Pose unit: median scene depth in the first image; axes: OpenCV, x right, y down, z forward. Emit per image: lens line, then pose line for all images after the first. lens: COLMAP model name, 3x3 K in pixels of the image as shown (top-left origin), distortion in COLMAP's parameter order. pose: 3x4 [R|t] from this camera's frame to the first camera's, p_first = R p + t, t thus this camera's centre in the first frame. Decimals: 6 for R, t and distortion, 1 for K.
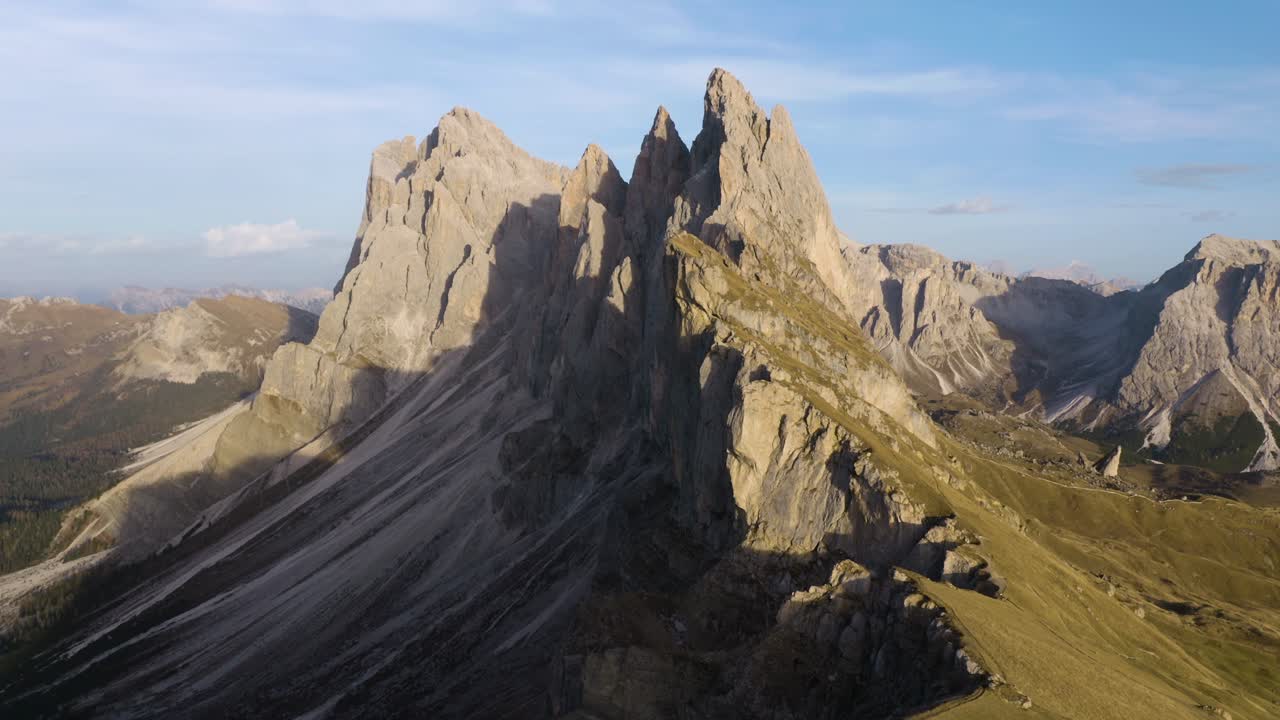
lens RADIAL K [[1049.1, 0, 637.8], [0, 1049.1, 353.1], [0, 0, 1]] dist [0.011703, -0.182333]
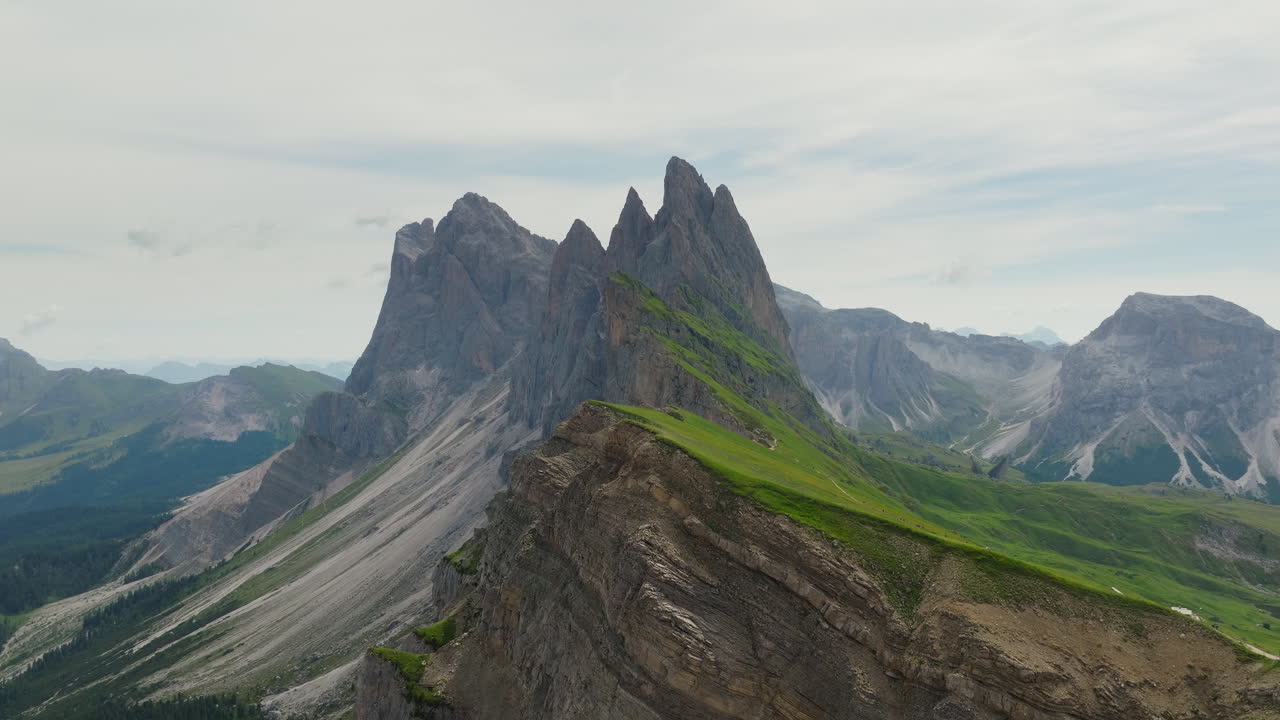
lens RADIAL K [[970.7, 0, 640.0], [0, 970.7, 360.0], [0, 0, 1]] dist [-0.006359, 0.032641]
pose [[0.999874, -0.015880, -0.000174, 0.022889], [0.015839, 0.997994, -0.061301, 0.027315], [0.001147, 0.061291, 0.998119, -0.094466]]
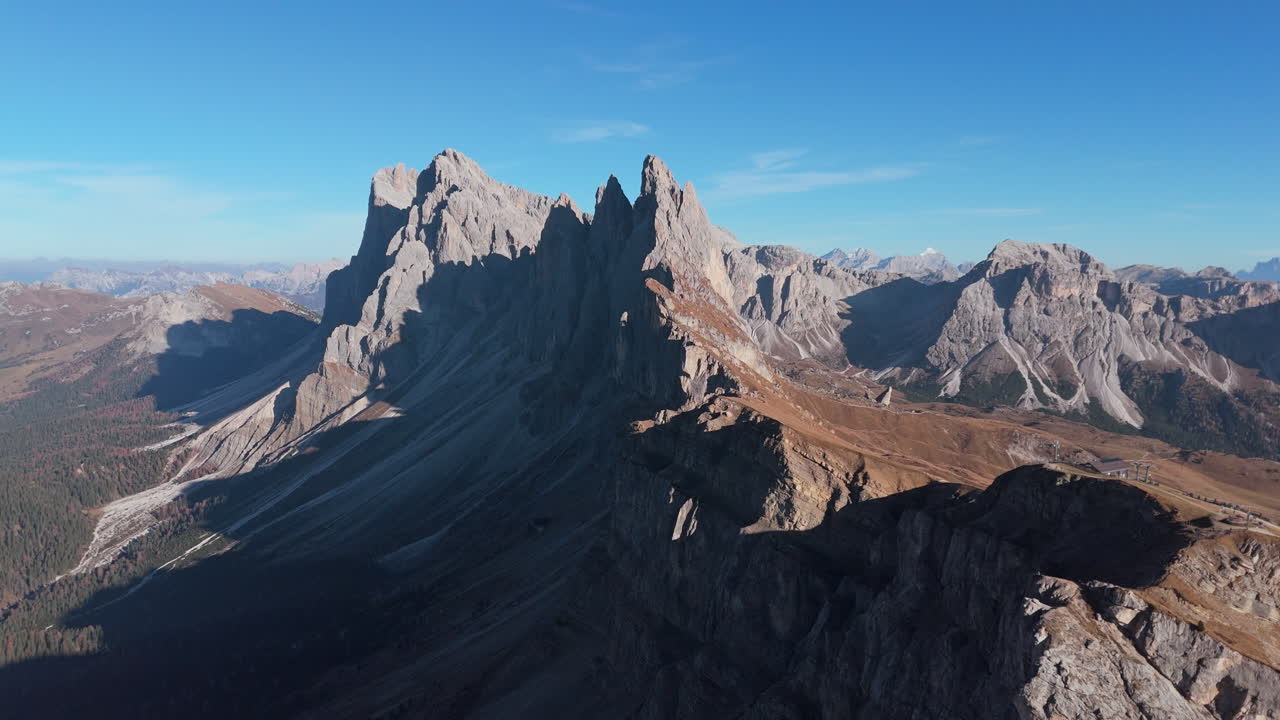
lens RADIAL K [[941.2, 0, 641.5], [0, 941.2, 351.0], [0, 0, 1]] dist [0.079409, -0.068057]
pose [[0.995294, -0.006433, 0.096689, -0.056042], [0.004172, 0.999713, 0.023570, -0.003990], [-0.096813, -0.023056, 0.995036, -0.319256]]
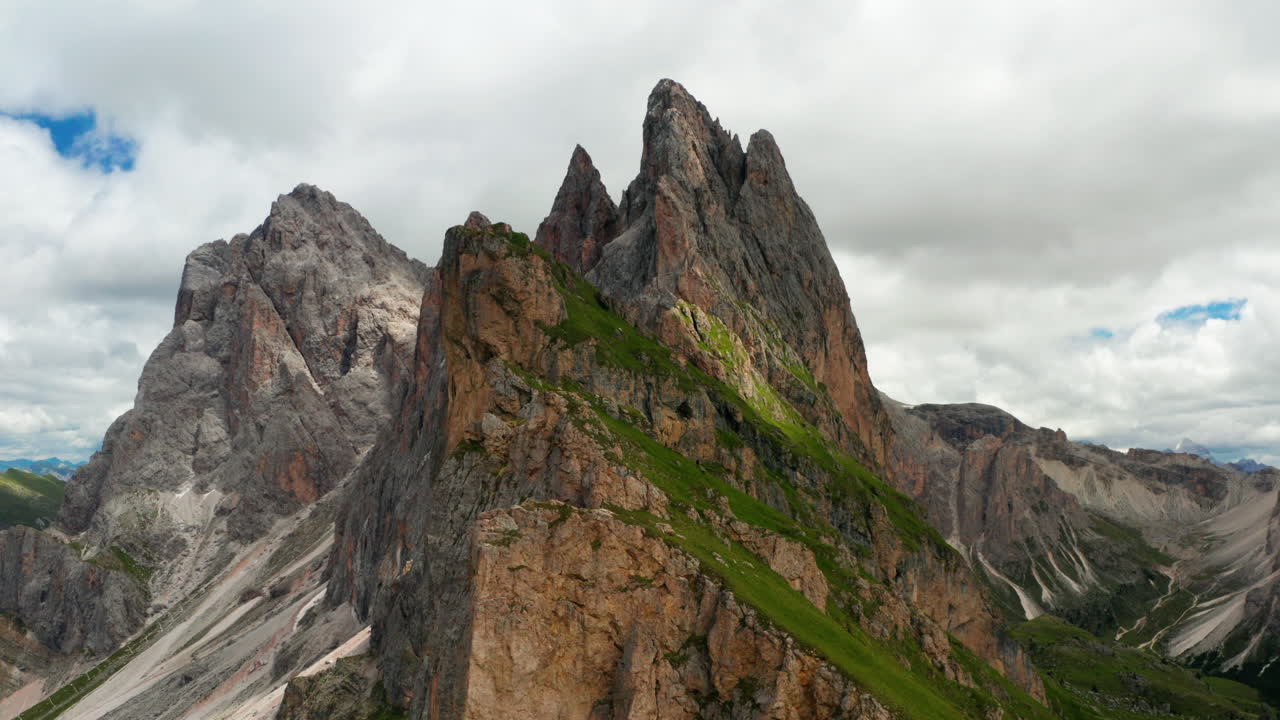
lens RADIAL K [[1446.6, 0, 640.0], [0, 1446.6, 360.0], [0, 0, 1]] dist [-0.192702, 0.020101]
pose [[0.999620, 0.007322, 0.026558, 0.028918], [-0.003443, 0.989678, -0.143268, 0.009627], [-0.027333, 0.143122, 0.989328, 0.134033]]
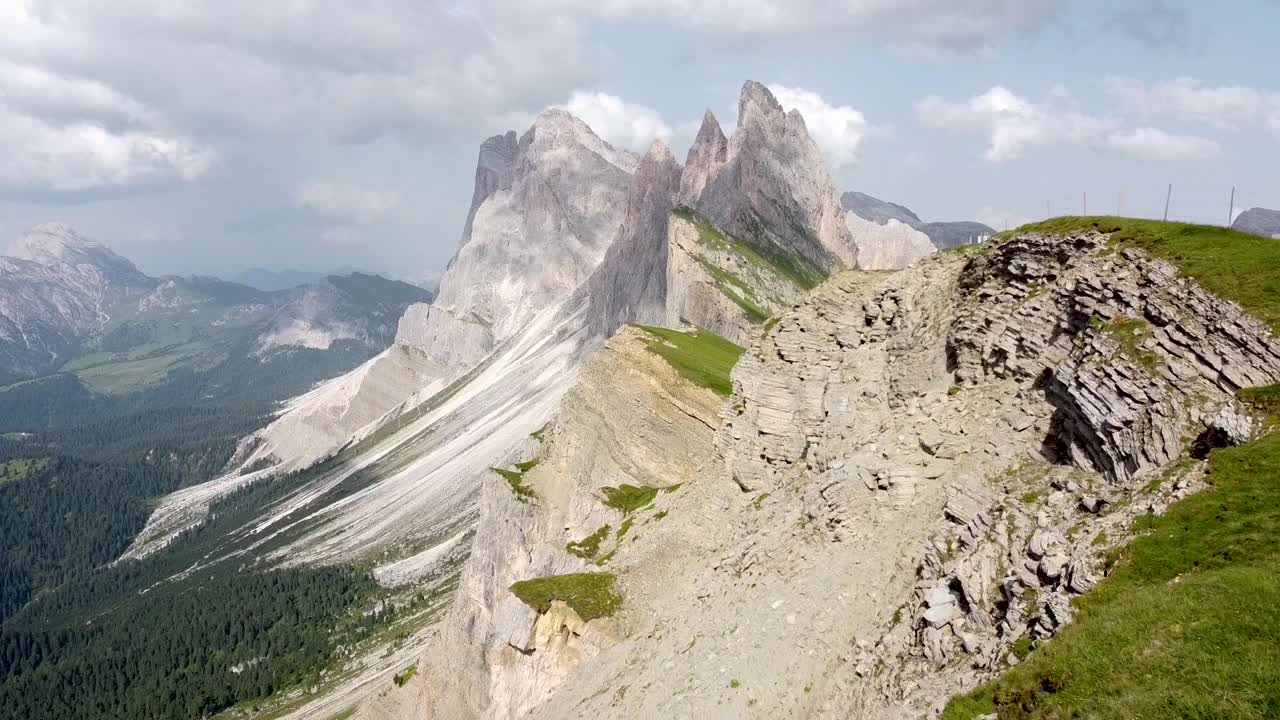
lens RADIAL K [[1016.9, 0, 620.5], [0, 1016.9, 362.5], [0, 0, 1]] dist [0.058998, -0.130254]
pose [[0.994186, 0.004007, -0.107603, 0.039478], [-0.000988, 0.999605, 0.028087, 0.026728], [0.107673, -0.027817, 0.993797, -0.183892]]
